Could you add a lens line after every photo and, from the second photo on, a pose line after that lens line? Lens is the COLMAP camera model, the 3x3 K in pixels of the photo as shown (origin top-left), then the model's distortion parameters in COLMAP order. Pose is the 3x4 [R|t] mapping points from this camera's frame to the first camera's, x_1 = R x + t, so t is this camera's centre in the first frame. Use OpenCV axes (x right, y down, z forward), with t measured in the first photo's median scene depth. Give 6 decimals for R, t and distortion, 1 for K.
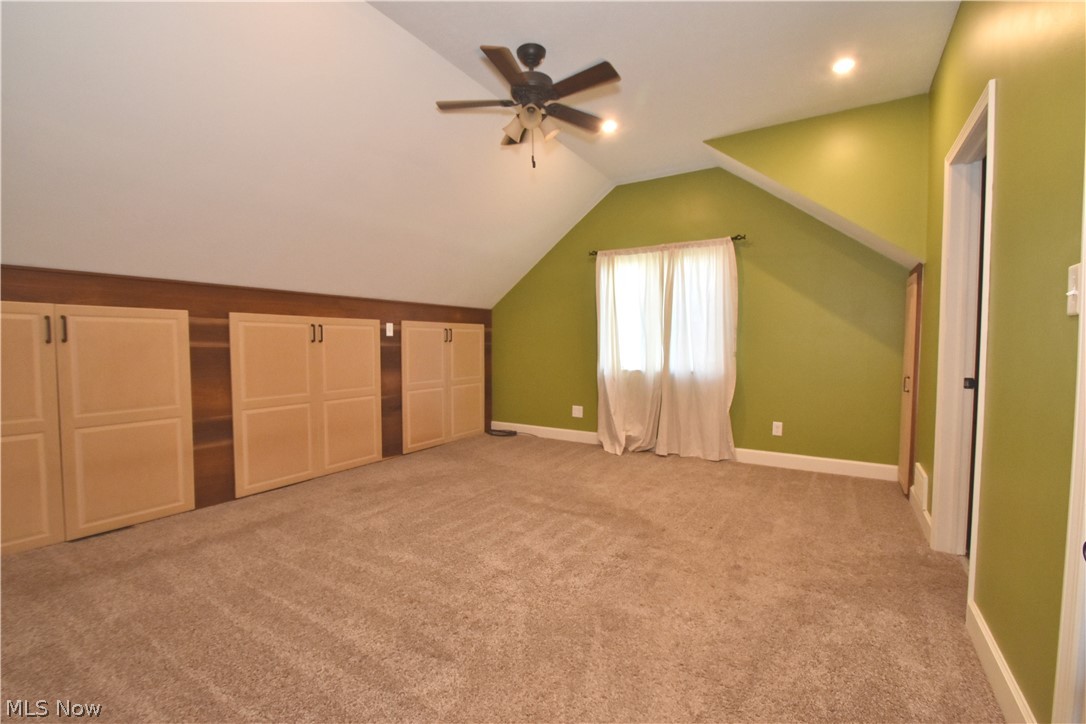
lens RADIAL K [[473.4, 0, 540.5], [0, 473.4, 366.2], [0, 0, 1]] dist [0.010565, -0.013760]
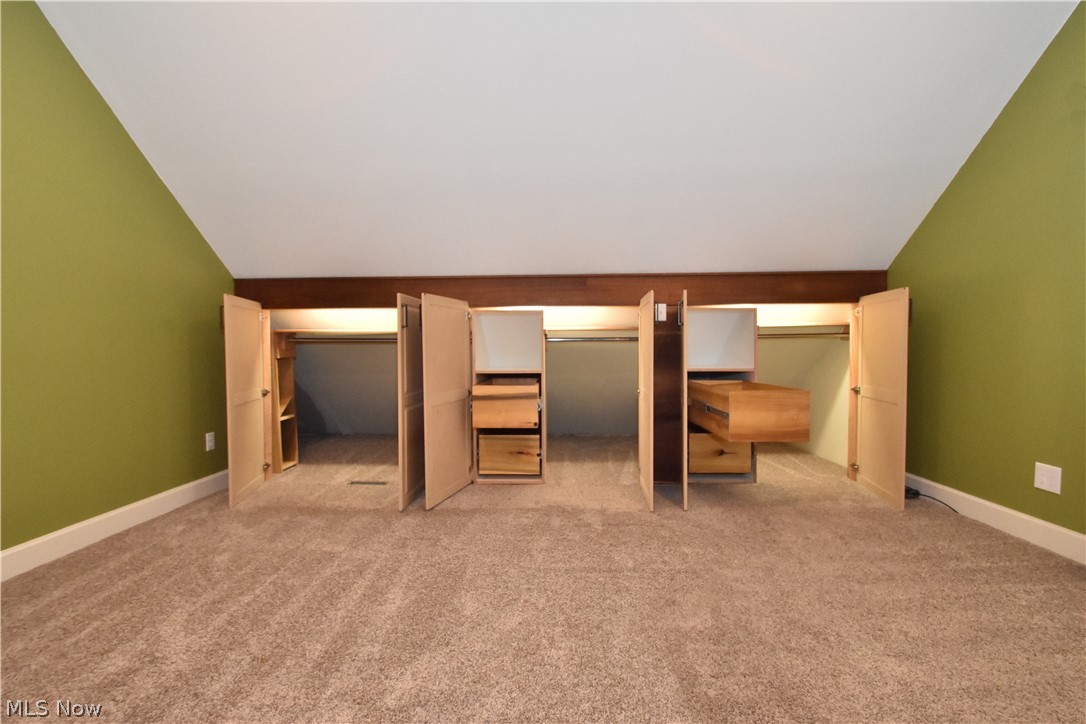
lens RADIAL K [[493.9, 0, 538.1], [0, 493.9, 363.4], [0, 0, 1]] dist [0.012898, -0.016543]
pose [[0.505311, 0.018910, -0.862730, 0.312703], [-0.036786, 0.999323, 0.000358, 0.012914], [0.862153, 0.031556, 0.505664, 0.515620]]
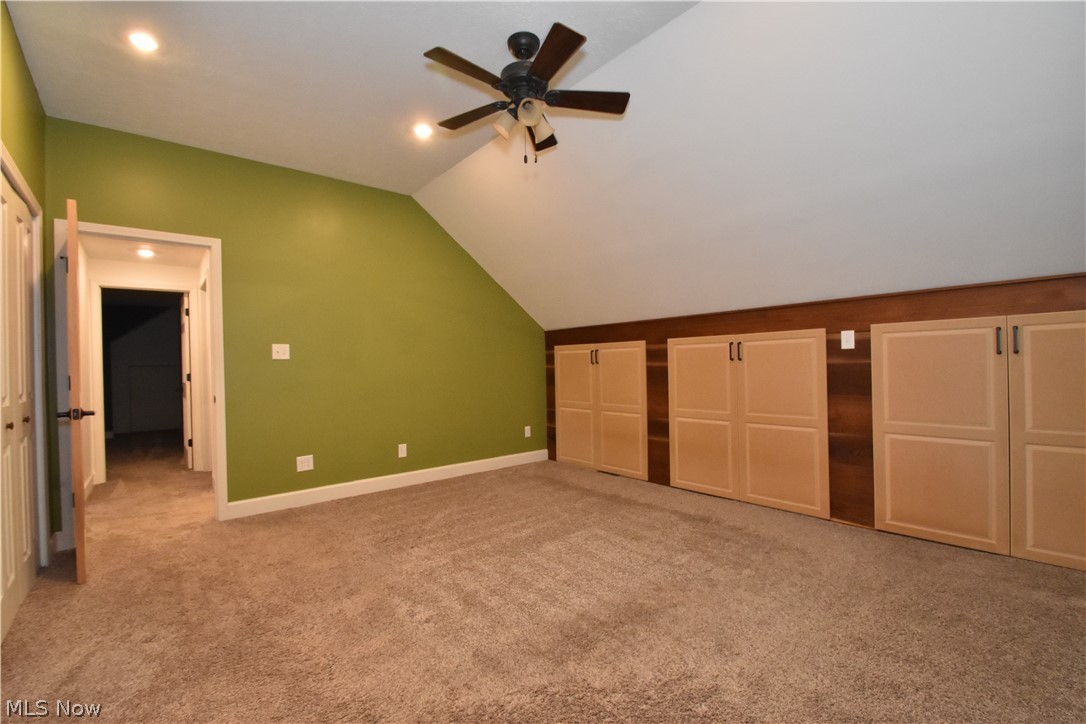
lens RADIAL K [[473.4, 0, 540.5], [0, 473.4, 366.2], [0, 0, 1]] dist [0.010565, -0.013760]
pose [[-0.312023, 0.010514, -0.950016, 0.583073], [-0.023259, 0.999555, 0.018702, -0.048060], [0.949790, 0.027932, -0.311639, 0.932197]]
